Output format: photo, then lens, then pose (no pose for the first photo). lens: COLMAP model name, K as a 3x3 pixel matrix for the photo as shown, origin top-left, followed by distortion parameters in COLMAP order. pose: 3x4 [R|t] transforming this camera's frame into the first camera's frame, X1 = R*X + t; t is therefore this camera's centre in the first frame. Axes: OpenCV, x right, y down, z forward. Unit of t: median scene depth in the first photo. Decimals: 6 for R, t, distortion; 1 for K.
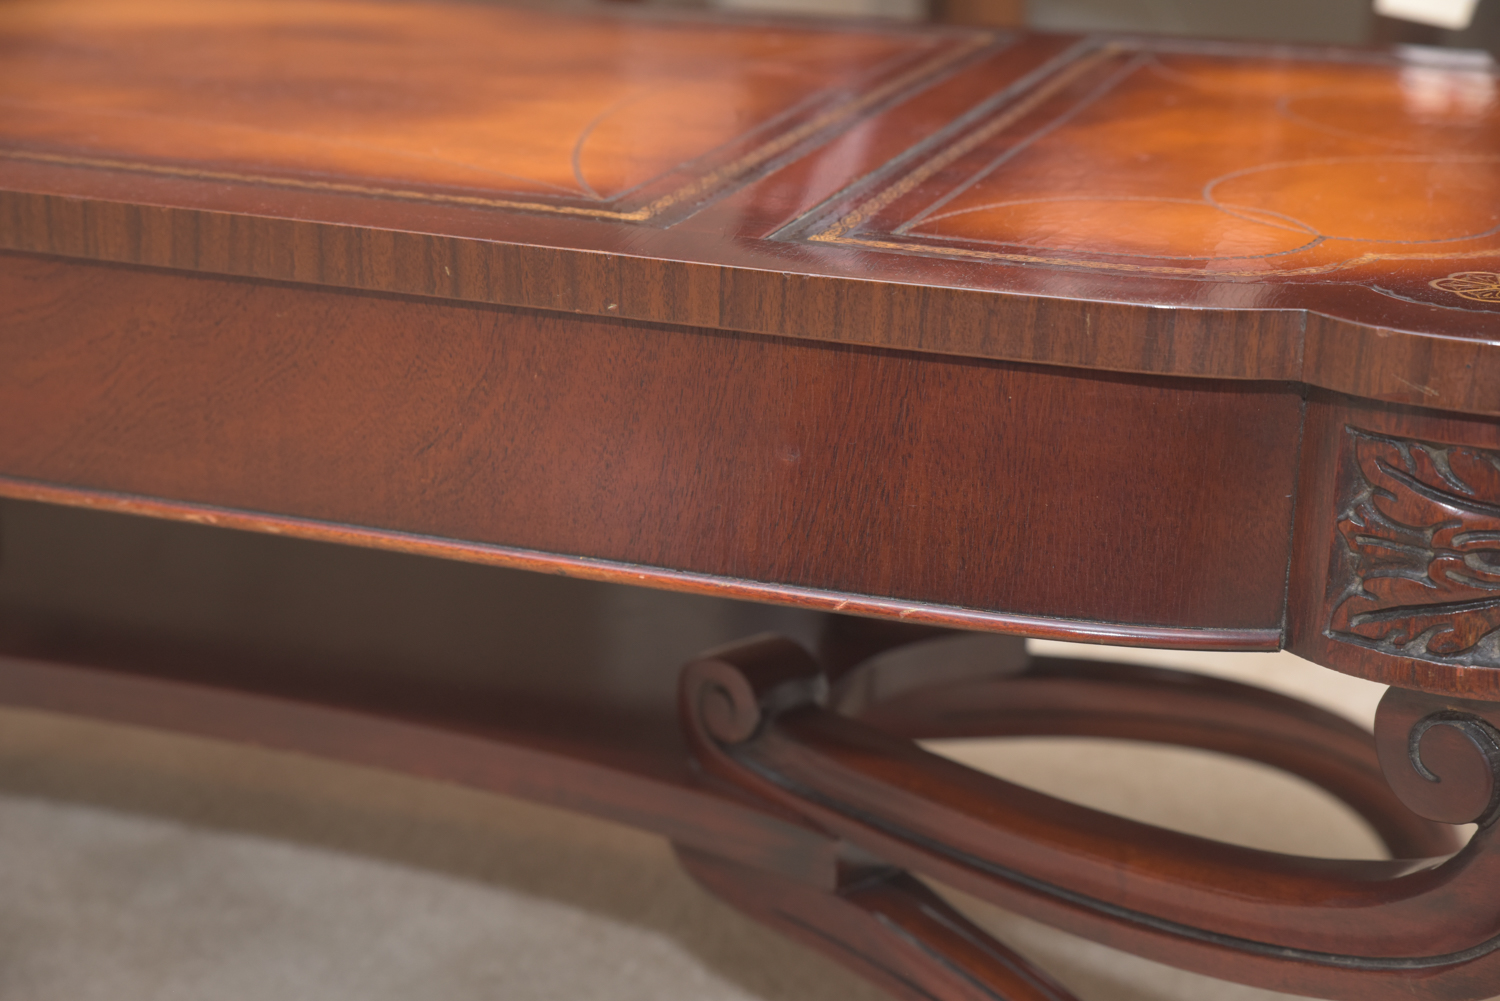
lens RADIAL K [[2559.4, 0, 750.0], [0, 2559.4, 500.5], [0, 0, 1]] dist [0.056708, 0.532364]
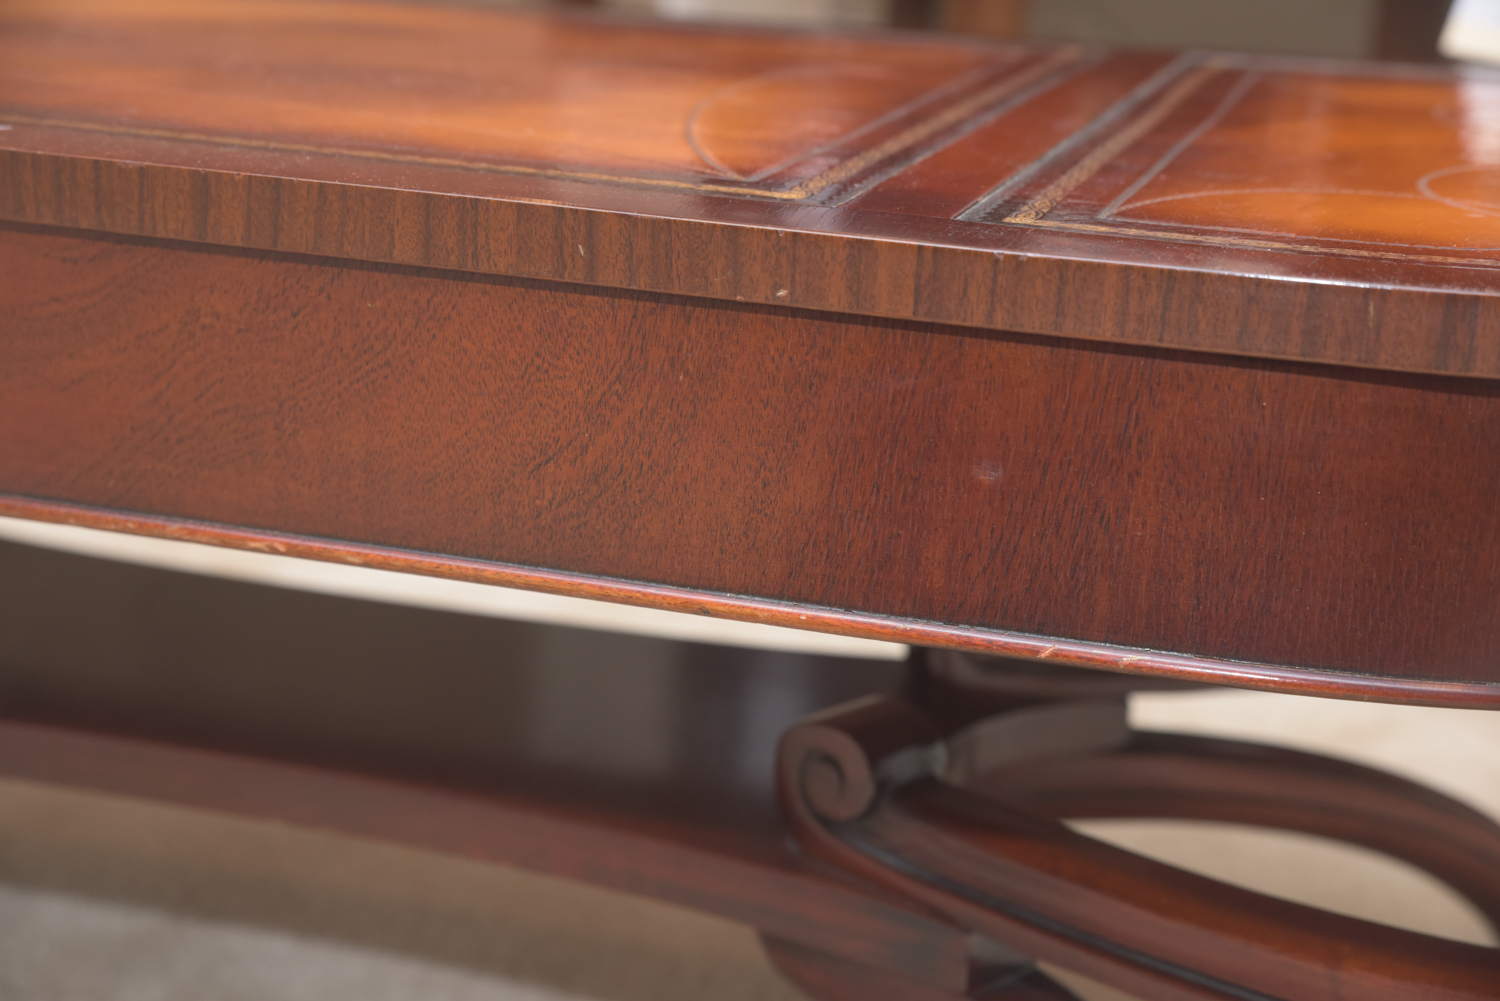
lens RADIAL K [[2559.4, 0, 750.0], [0, 2559.4, 500.5], [0, 0, 1]] dist [0.056708, 0.532364]
pose [[0.999178, 0.011643, 0.038838, -0.094301], [-0.010232, 0.999288, -0.036317, 0.022560], [-0.039233, 0.035890, 0.998585, 0.160262]]
